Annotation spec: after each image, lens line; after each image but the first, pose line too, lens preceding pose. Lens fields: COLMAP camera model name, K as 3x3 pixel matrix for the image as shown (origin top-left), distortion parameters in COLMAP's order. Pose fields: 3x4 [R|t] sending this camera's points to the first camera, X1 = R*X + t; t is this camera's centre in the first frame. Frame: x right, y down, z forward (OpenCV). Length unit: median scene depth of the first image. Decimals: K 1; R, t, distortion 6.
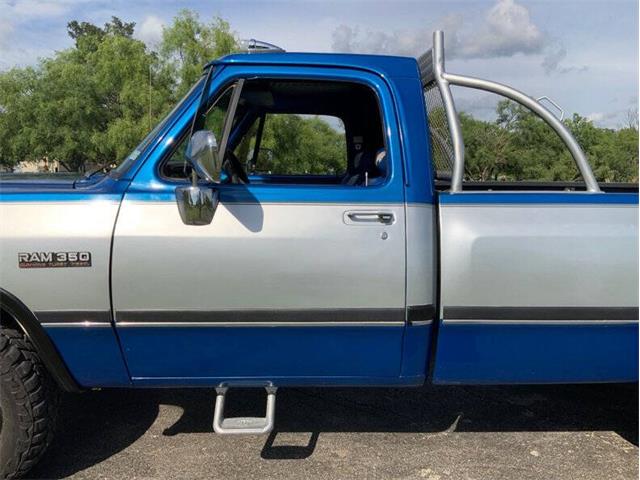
lens RADIAL K [[547.1, 0, 310.5], [0, 547.1, 240.4], [0, 0, 1]] dist [-0.015665, -0.012563]
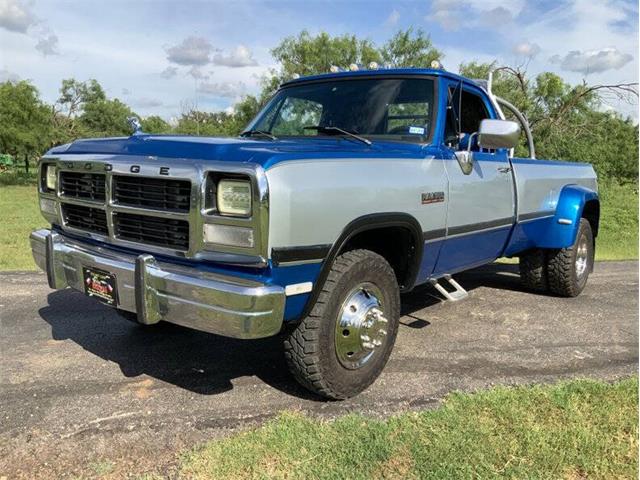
lens RADIAL K [[545.3, 0, 320.0], [0, 545.3, 240.0], [0, 0, 1]] dist [-0.004585, -0.007947]
pose [[0.659091, -0.092580, 0.746343, -0.260293], [0.070313, 0.995633, 0.061411, 0.006021], [-0.748769, 0.012002, 0.662722, 0.032359]]
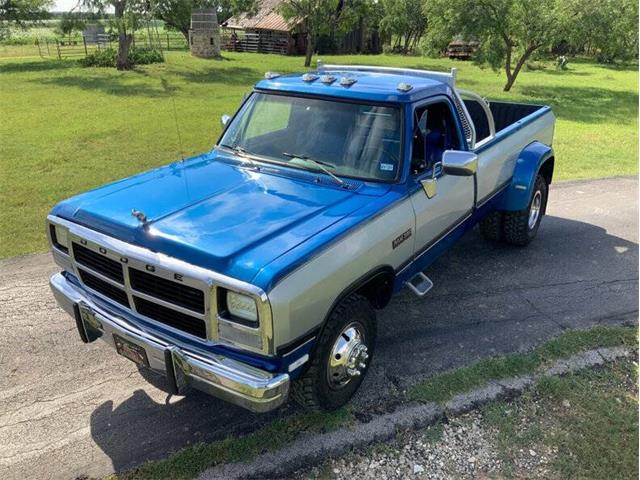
lens RADIAL K [[545.3, 0, 320.0], [0, 545.3, 240.0], [0, 0, 1]] dist [-0.004585, -0.007947]
pose [[0.605638, -0.331245, 0.723518, -0.272959], [0.121355, 0.937052, 0.327424, -0.081439], [-0.786432, -0.110498, 0.607713, 0.018729]]
